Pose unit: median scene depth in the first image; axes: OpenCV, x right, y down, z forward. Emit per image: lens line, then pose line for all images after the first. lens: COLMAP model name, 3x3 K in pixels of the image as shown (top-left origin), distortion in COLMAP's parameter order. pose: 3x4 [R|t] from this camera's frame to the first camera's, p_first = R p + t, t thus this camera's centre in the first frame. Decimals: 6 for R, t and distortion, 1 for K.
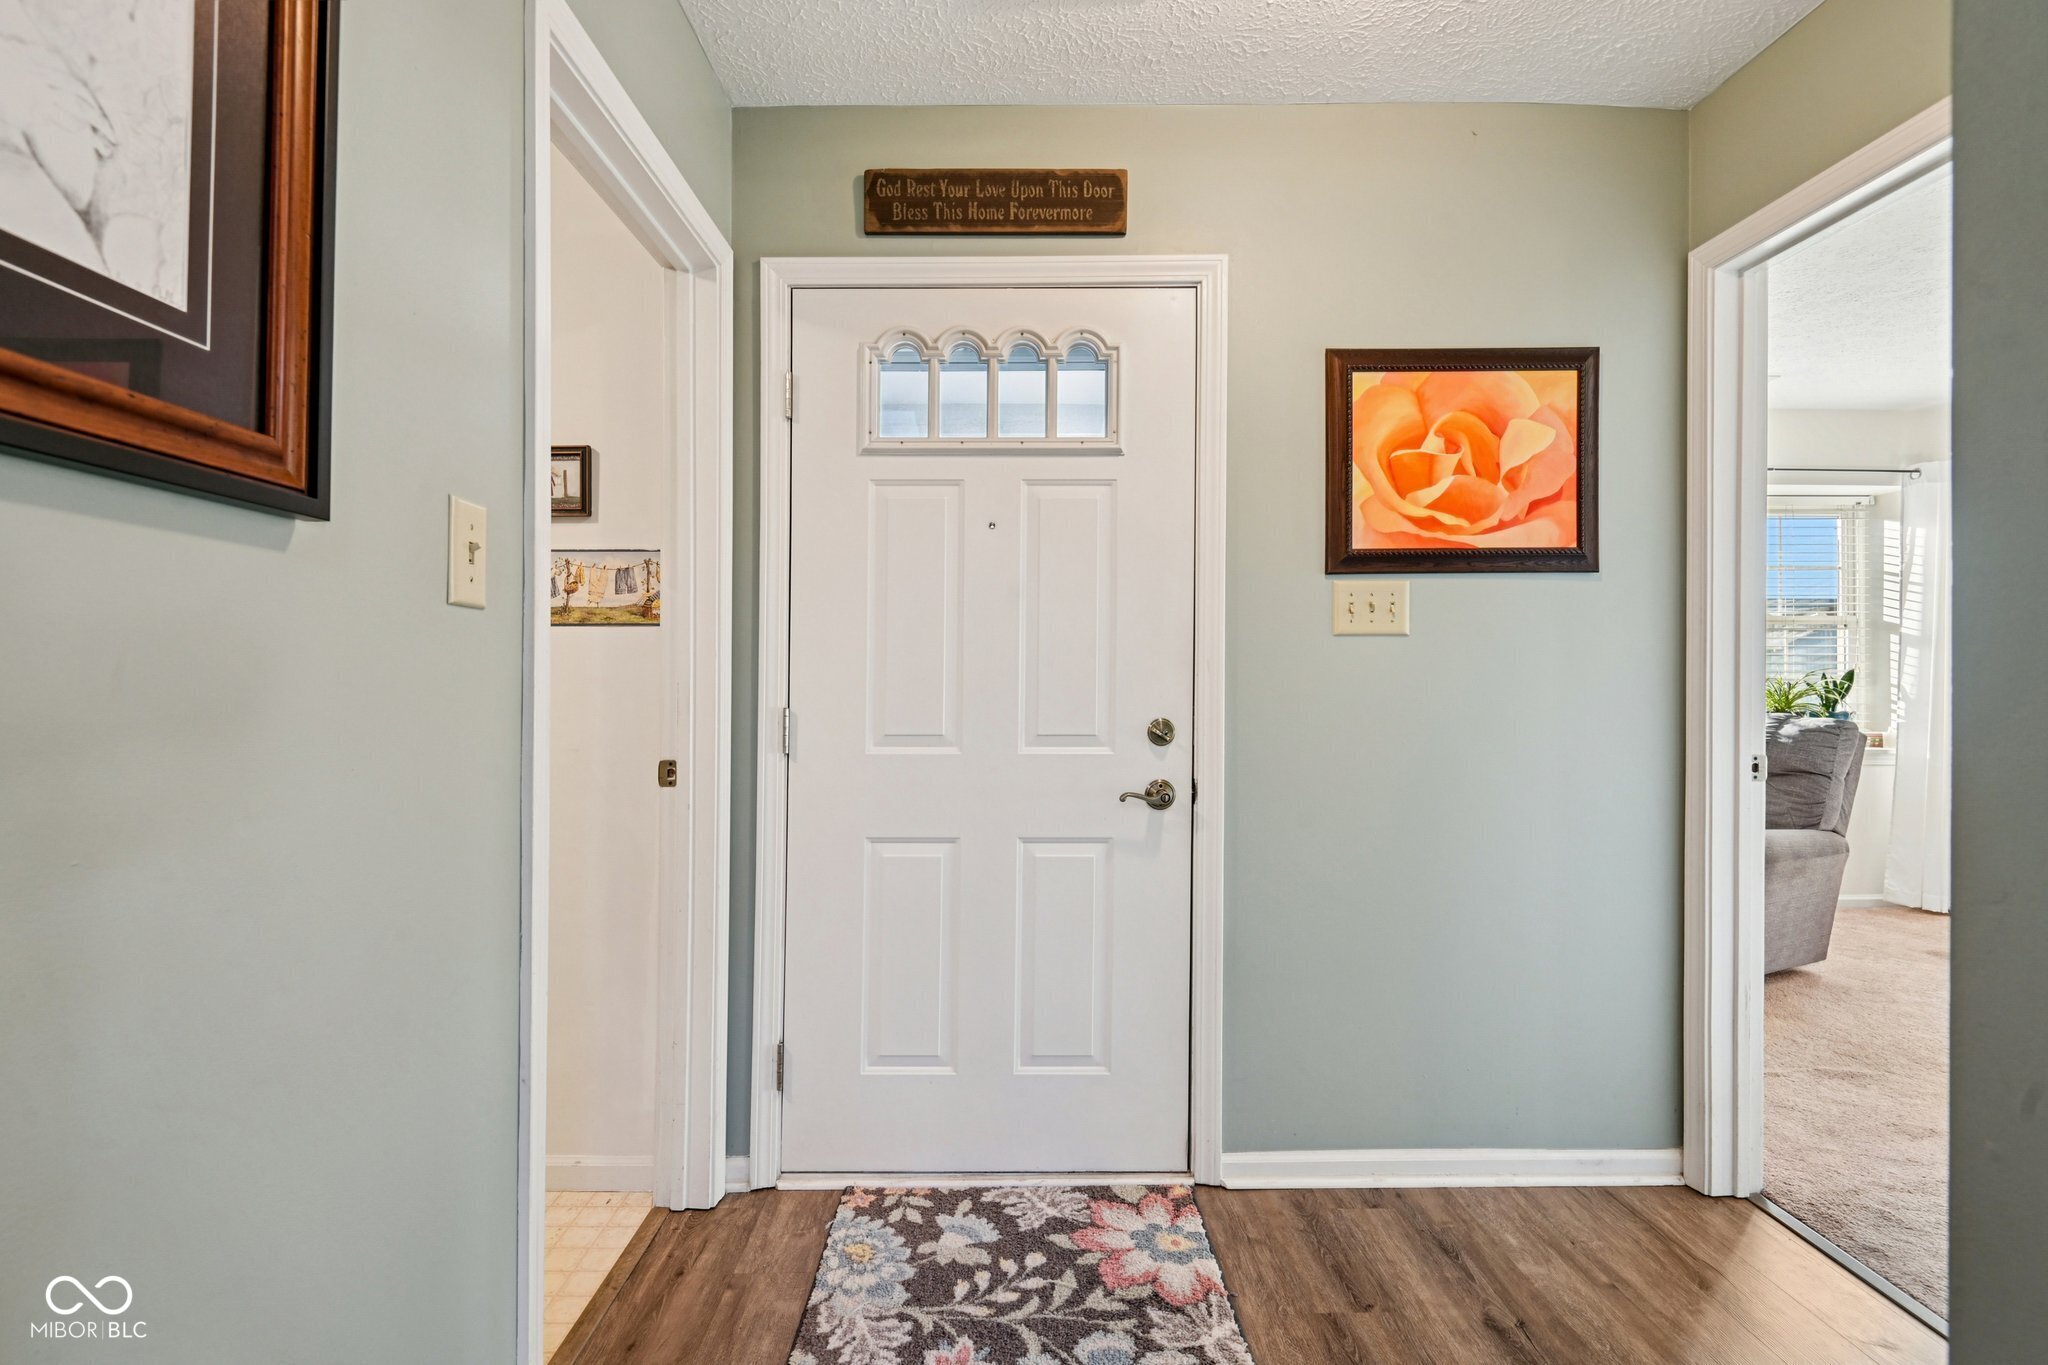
lens RADIAL K [[958.0, 0, 1020.6], [0, 958.0, 661.3], [0, 0, 1]] dist [-0.011387, -0.003481]
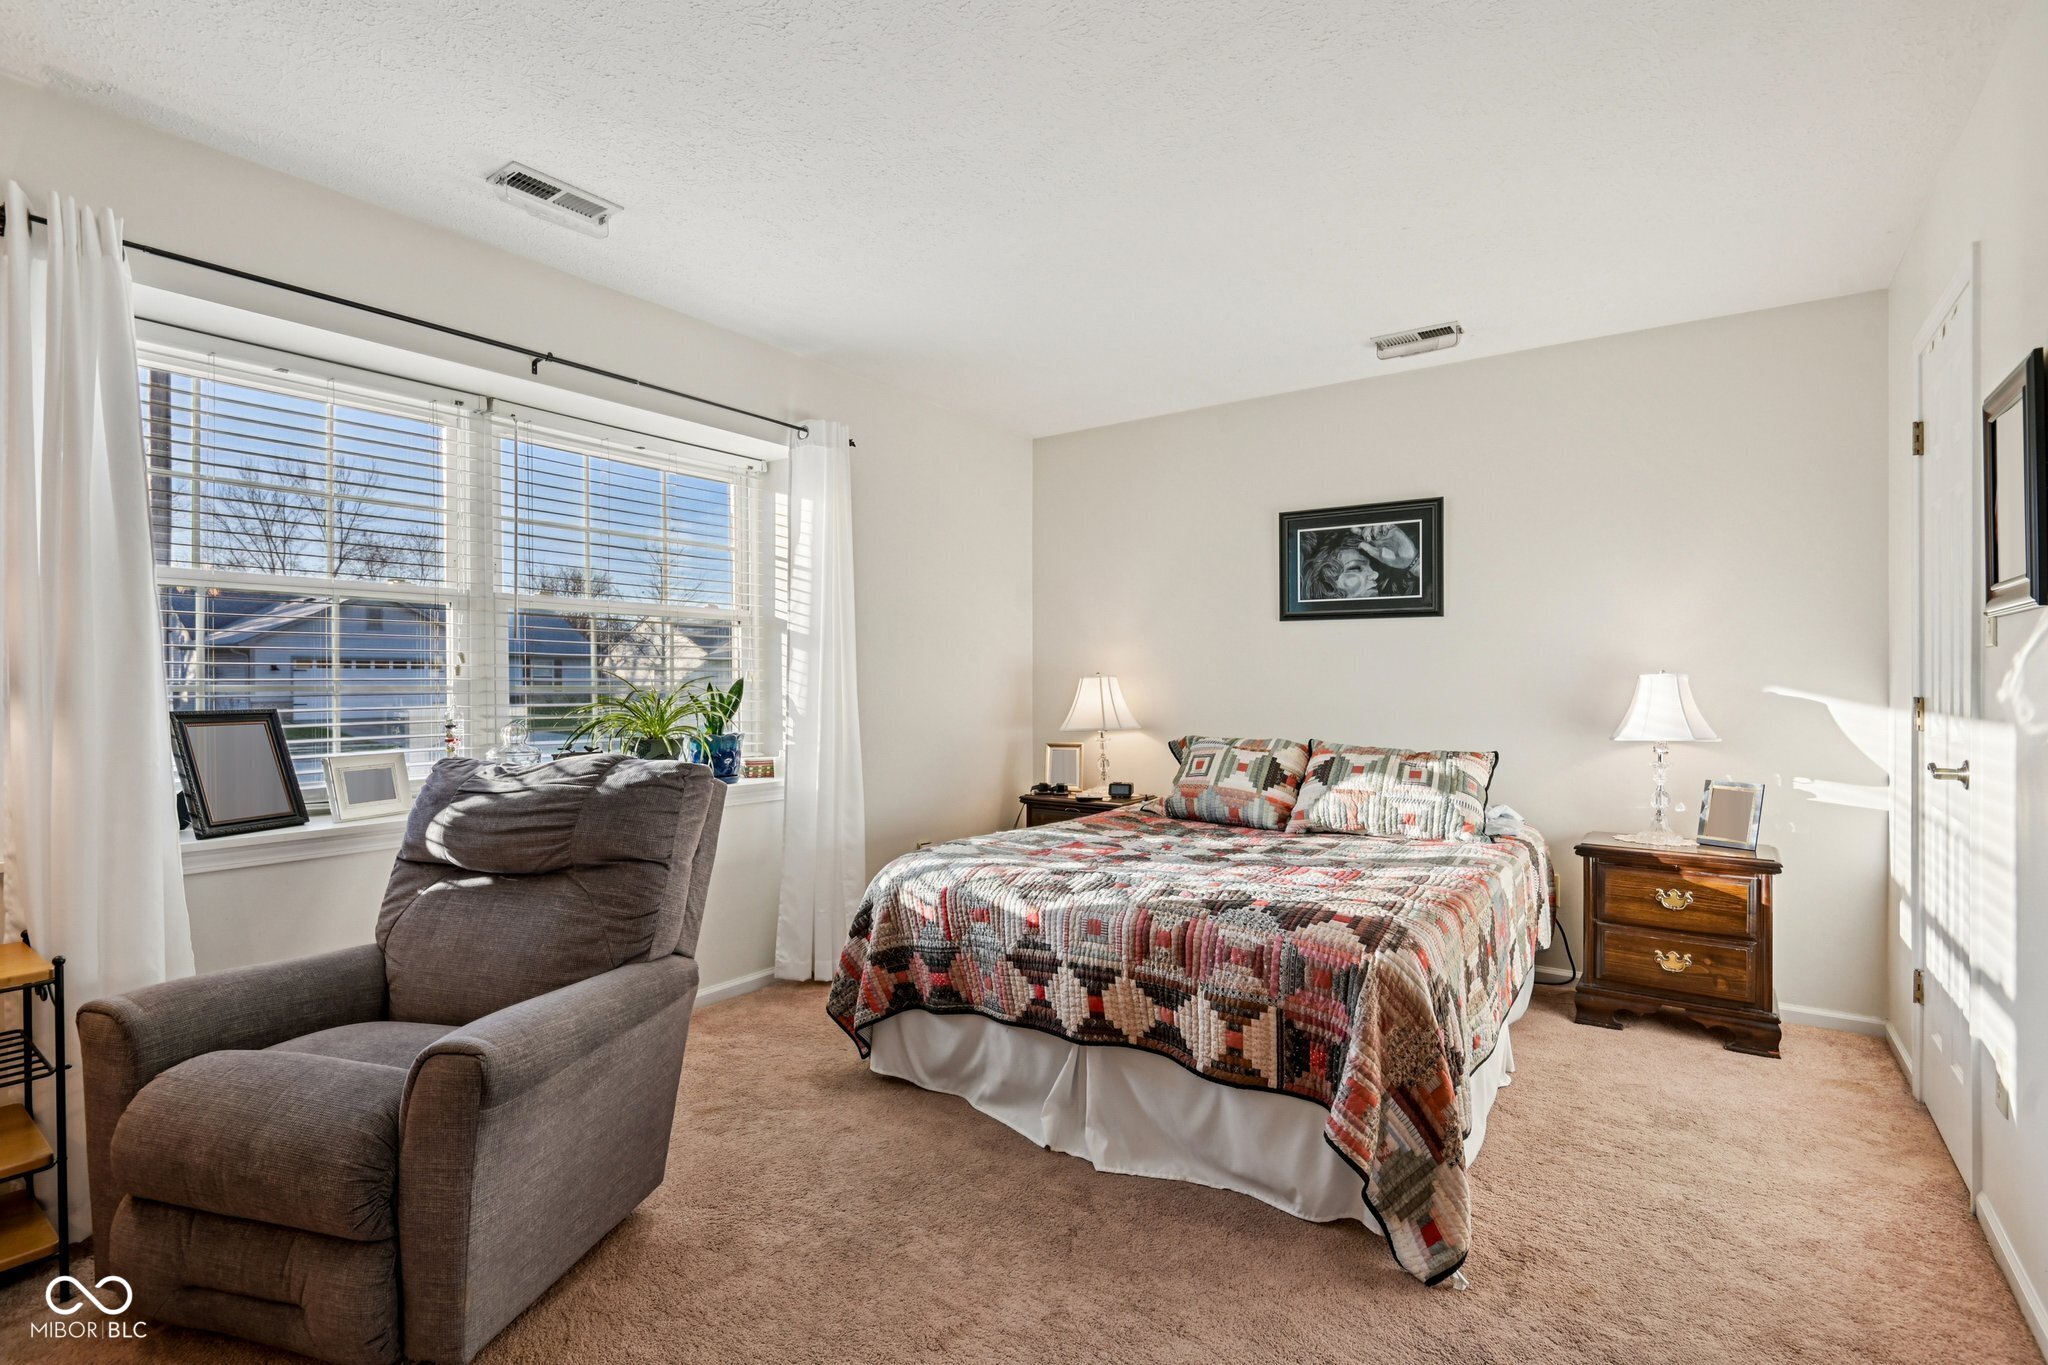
lens RADIAL K [[958.0, 0, 1019.5], [0, 958.0, 675.3], [0, 0, 1]] dist [-0.011387, -0.003481]
pose [[0.588656, -0.008705, 0.808337, 0.395477], [0.005798, 0.999962, 0.006547, 0.002563], [-0.808363, 0.000833, 0.588684, 0.373027]]
